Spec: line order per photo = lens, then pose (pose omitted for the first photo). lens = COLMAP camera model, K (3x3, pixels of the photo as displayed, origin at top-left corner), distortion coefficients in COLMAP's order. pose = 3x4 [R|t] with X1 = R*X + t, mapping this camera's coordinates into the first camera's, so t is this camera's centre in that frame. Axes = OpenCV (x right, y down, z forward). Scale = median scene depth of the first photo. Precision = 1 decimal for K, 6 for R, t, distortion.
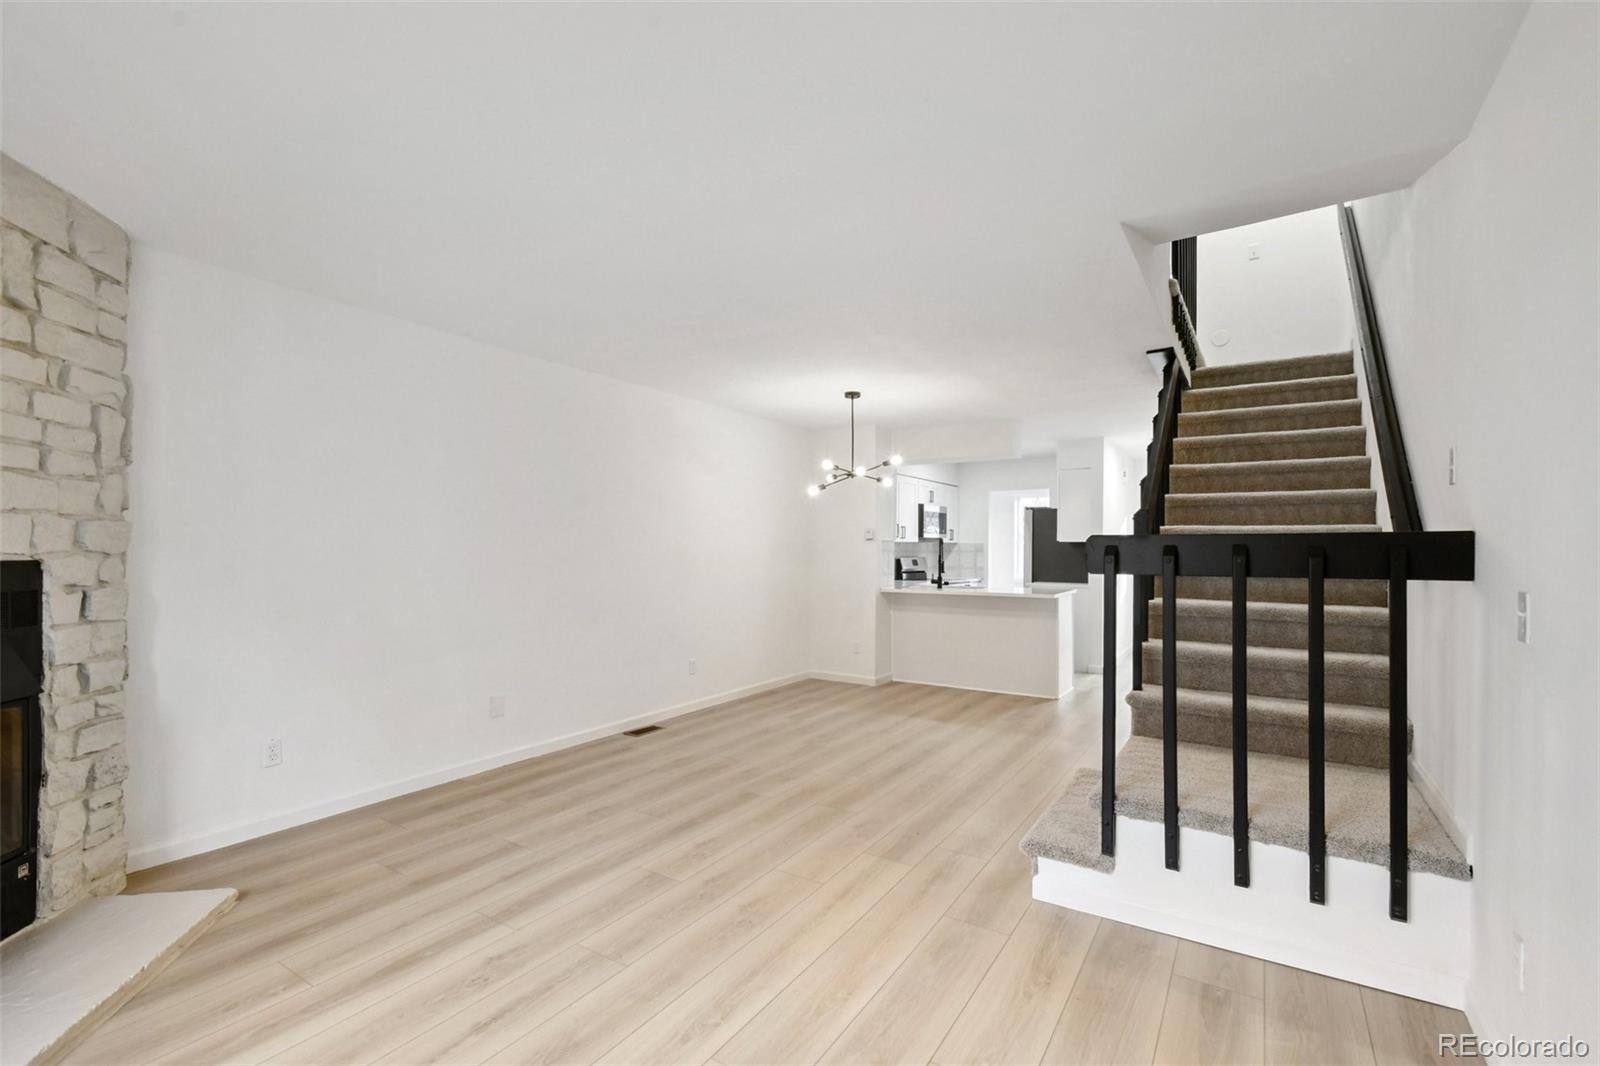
lens RADIAL K [[714.7, 0, 779.1], [0, 714.7, 554.0], [0, 0, 1]] dist [0.002799, -0.004645]
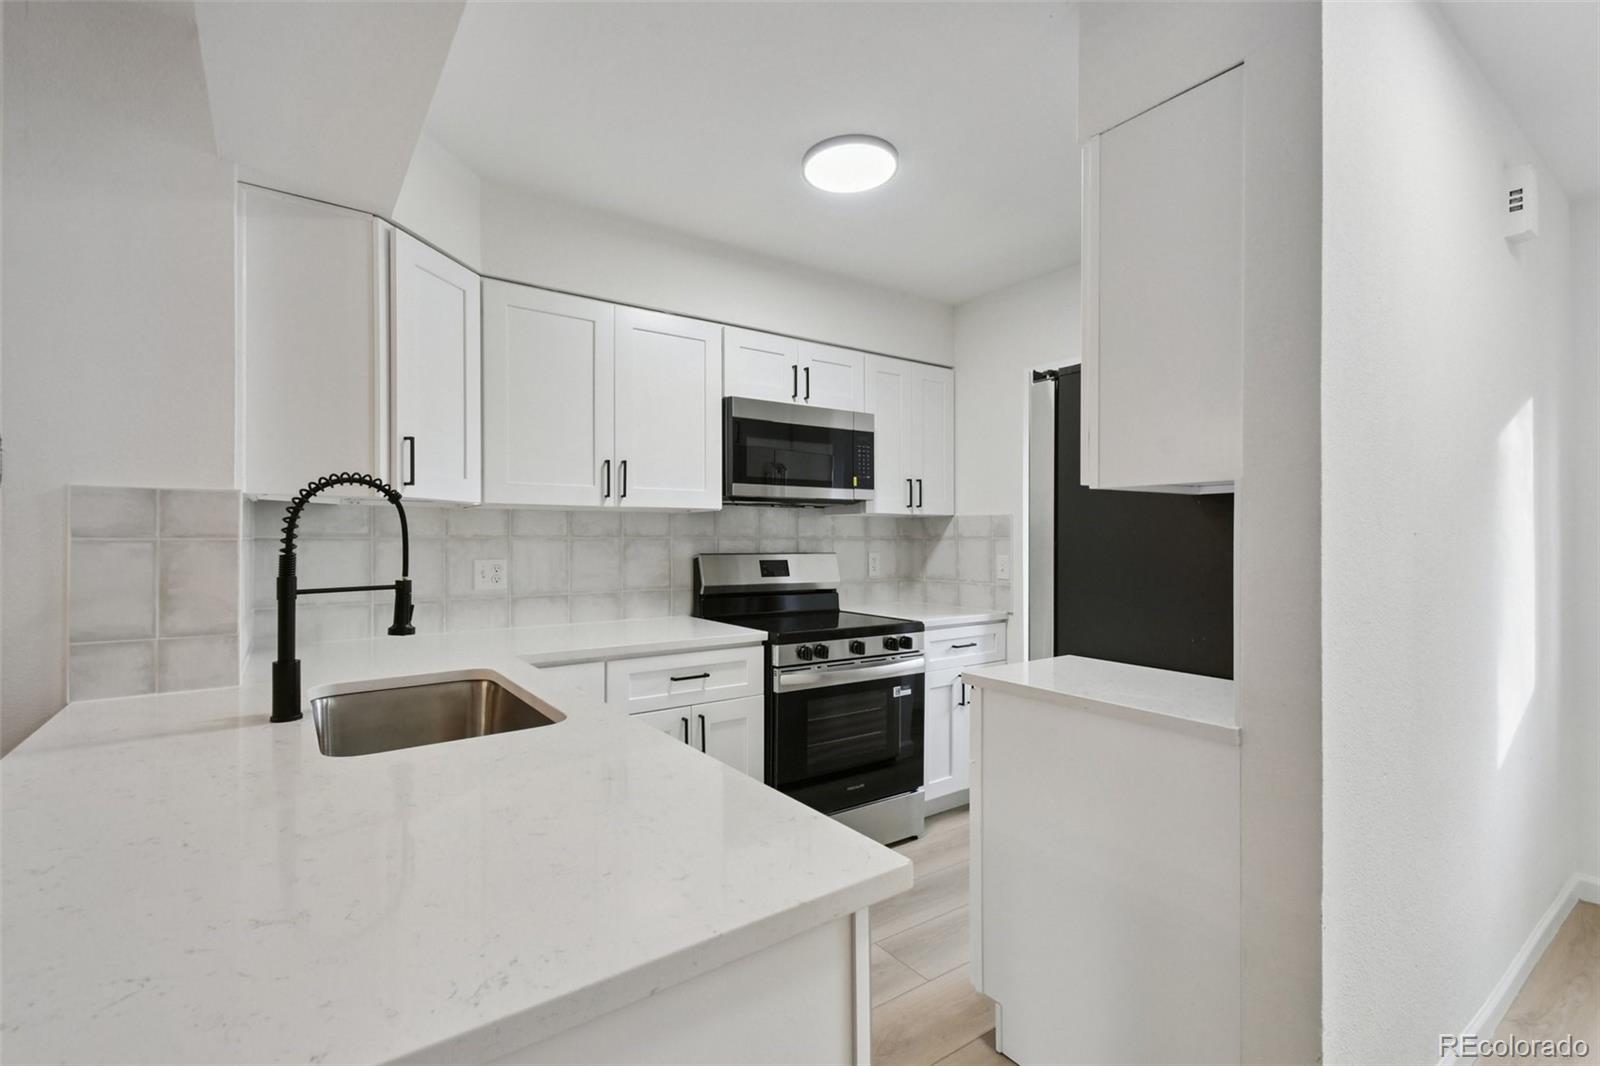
lens RADIAL K [[714.7, 0, 793.9], [0, 714.7, 534.7], [0, 0, 1]] dist [0.002799, -0.004645]
pose [[0.931522, -0.002681, -0.363675, 0.409300], [-0.000929, 0.999952, -0.009750, -0.001645], [0.363684, 0.009420, 0.931475, 0.817407]]
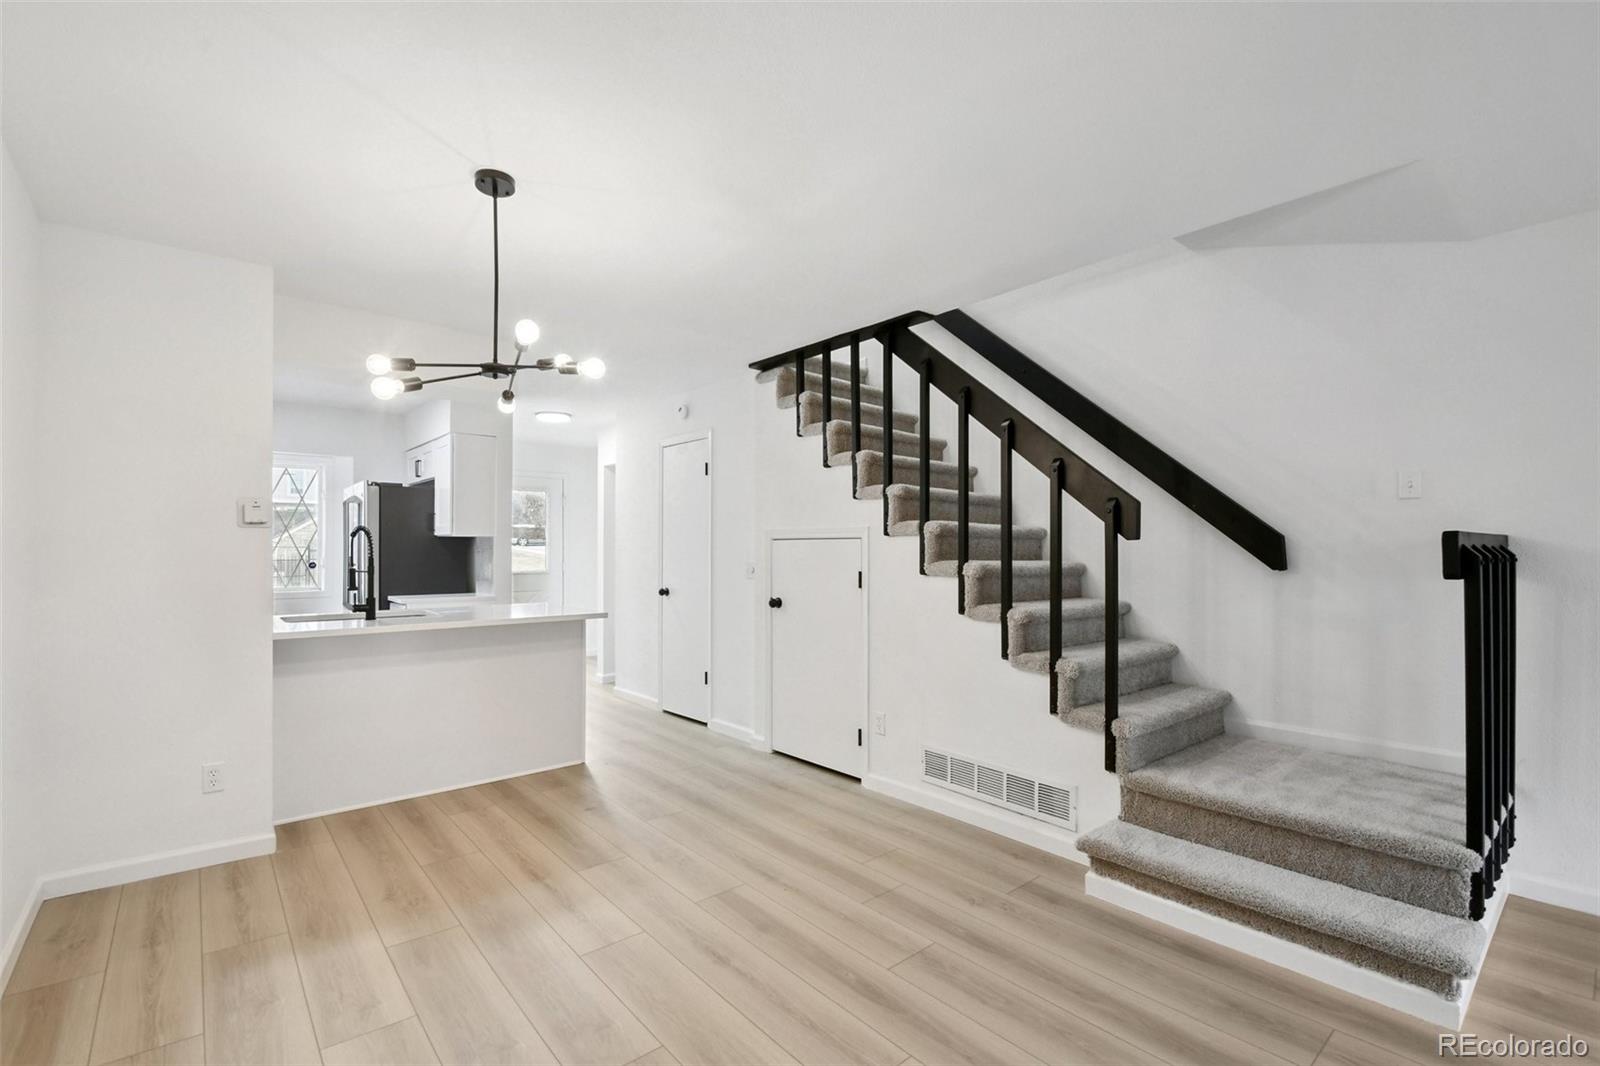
lens RADIAL K [[714.7, 0, 781.0], [0, 714.7, 552.2], [0, 0, 1]] dist [0.002799, -0.004645]
pose [[0.282085, -0.007556, 0.959360, -0.190334], [0.003847, 0.999970, 0.006744, -0.004953], [-0.959382, 0.001788, 0.282106, 0.528381]]
